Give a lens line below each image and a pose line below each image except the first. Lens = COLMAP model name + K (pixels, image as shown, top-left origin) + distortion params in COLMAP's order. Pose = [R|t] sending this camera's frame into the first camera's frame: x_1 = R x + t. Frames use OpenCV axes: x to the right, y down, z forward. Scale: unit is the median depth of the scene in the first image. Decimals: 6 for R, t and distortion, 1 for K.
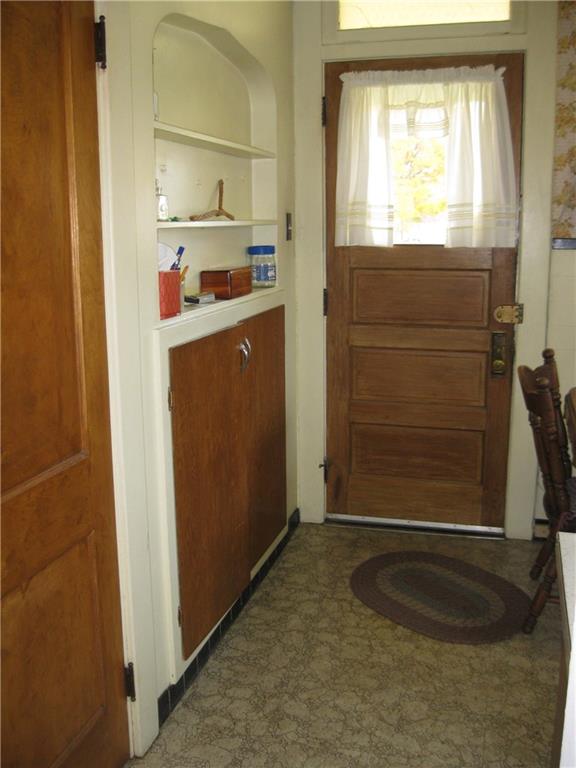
lens RADIAL K [[784.5, 0, 286.6], [0, 784.5, 382.8], [0, 0, 1]] dist [-0.104952, 0.000000]
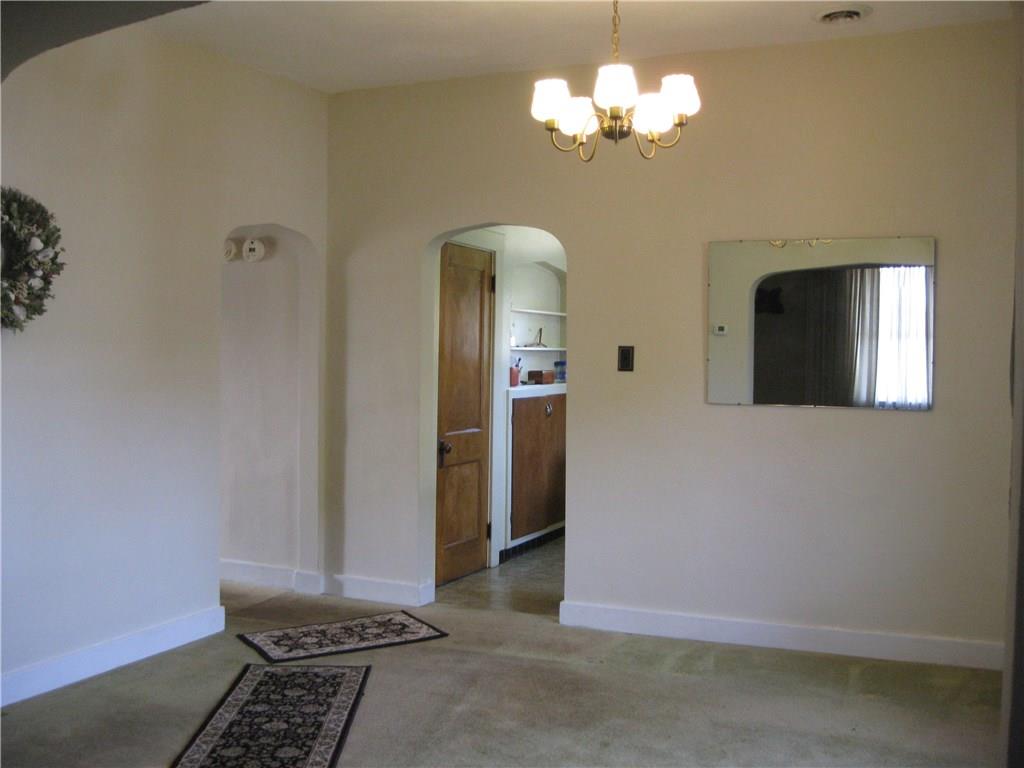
lens RADIAL K [[1046.0, 0, 512.3], [0, 1046.0, 384.6], [0, 0, 1]] dist [-0.104952, 0.000000]
pose [[0.988877, 0.022707, -0.146991, 0.280682], [-0.047370, 0.984898, -0.166530, 0.392092], [0.140990, 0.171641, 0.975019, -1.877951]]
